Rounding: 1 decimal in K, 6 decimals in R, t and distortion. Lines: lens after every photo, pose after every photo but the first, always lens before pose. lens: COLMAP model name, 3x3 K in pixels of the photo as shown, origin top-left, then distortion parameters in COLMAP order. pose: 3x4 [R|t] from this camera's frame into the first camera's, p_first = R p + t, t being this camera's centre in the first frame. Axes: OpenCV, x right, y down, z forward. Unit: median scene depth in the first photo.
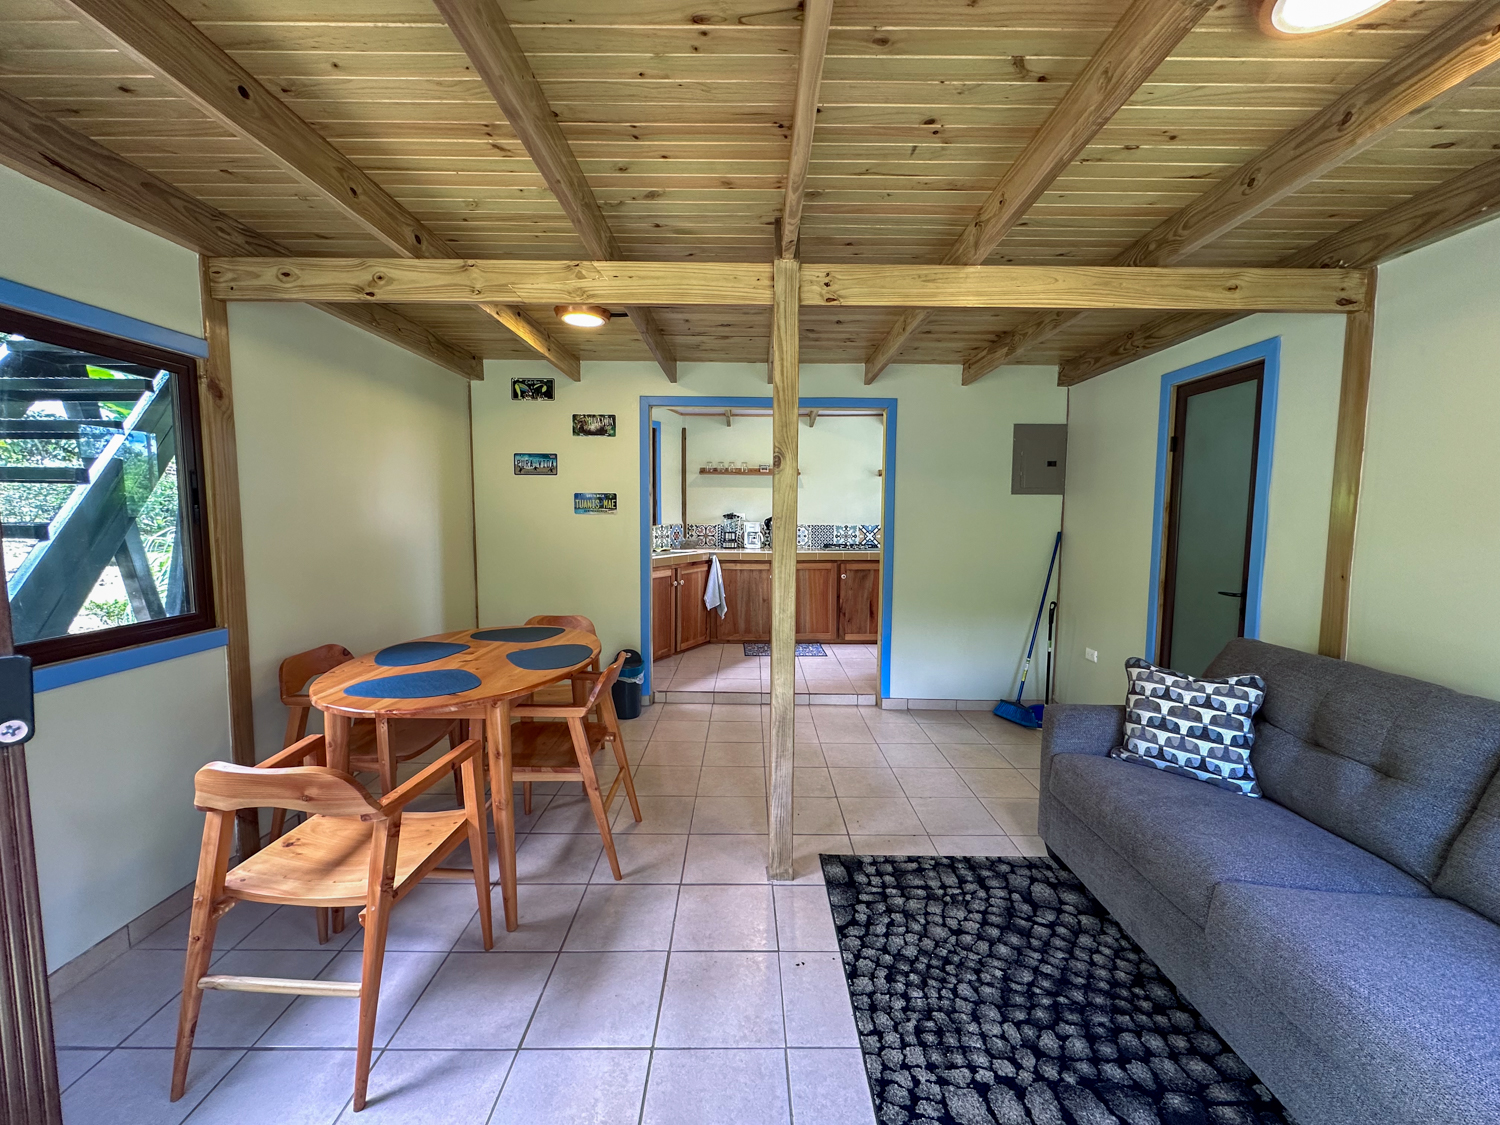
lens RADIAL K [[601.1, 0, 750.0], [0, 601.1, 562.5], [0, 0, 1]] dist [-0.001301, -0.000158]
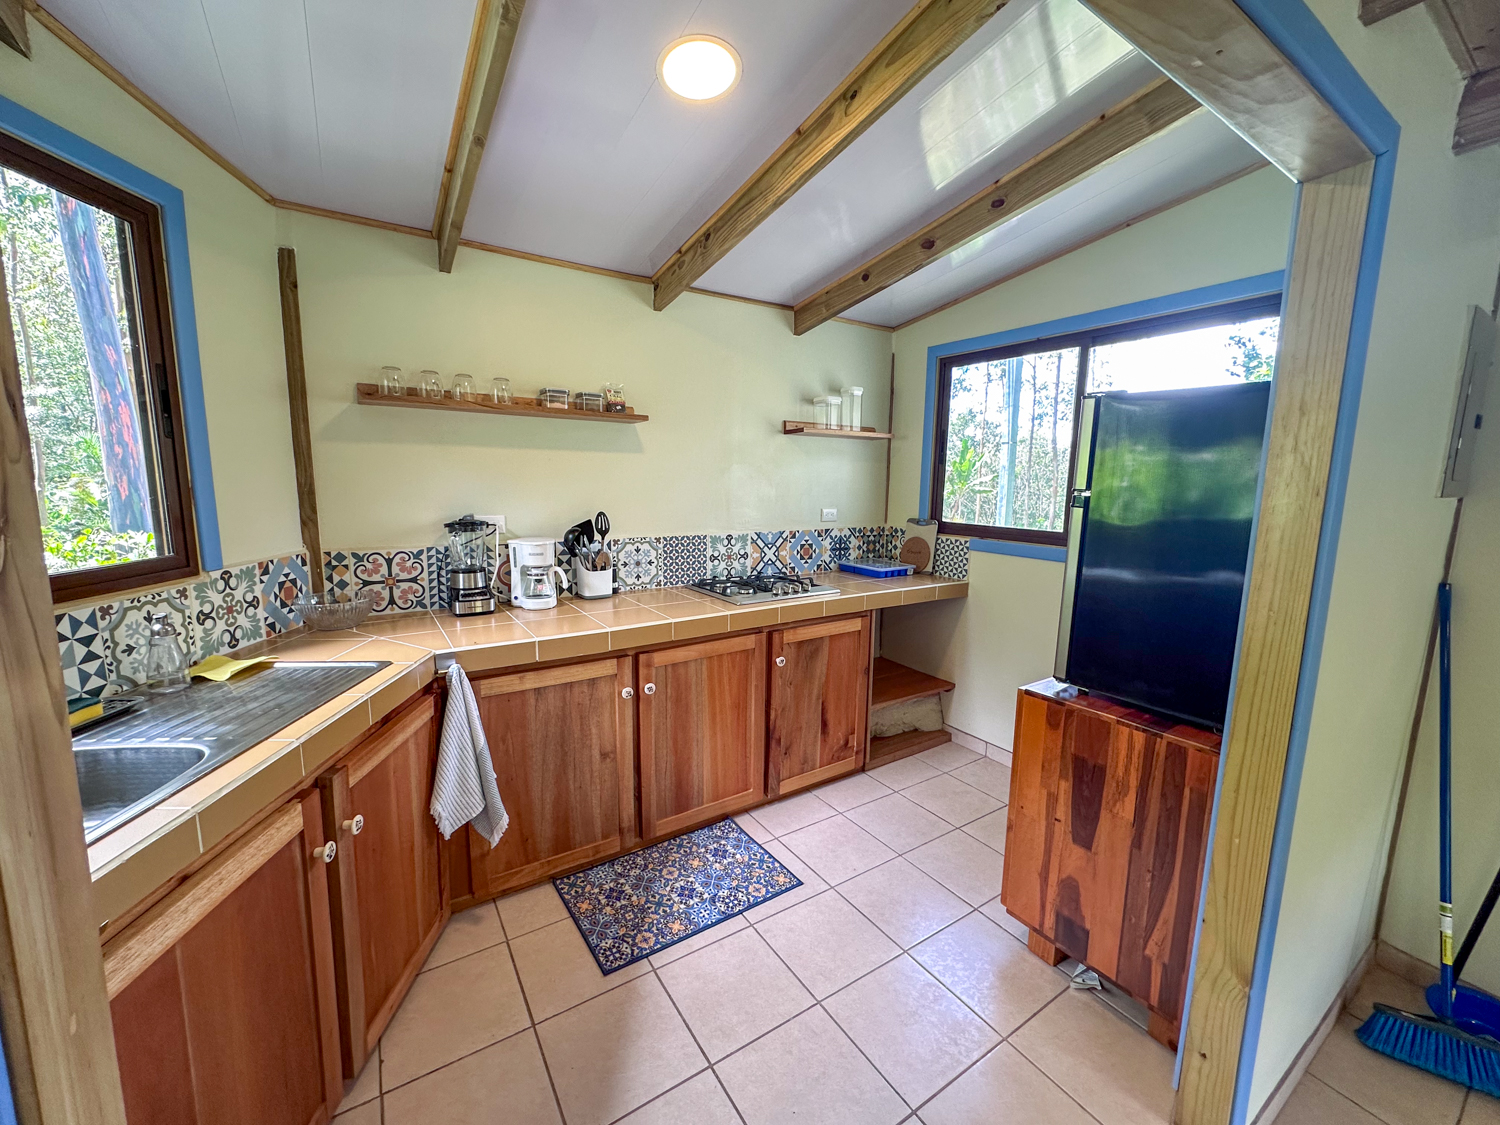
lens RADIAL K [[601.1, 0, 750.0], [0, 601.1, 562.5], [0, 0, 1]] dist [-0.001301, -0.000158]
pose [[0.838467, -0.070801, 0.540334, -0.093638], [0.035159, 0.996487, 0.076014, -0.081860], [-0.543817, -0.044738, 0.838010, 0.640033]]
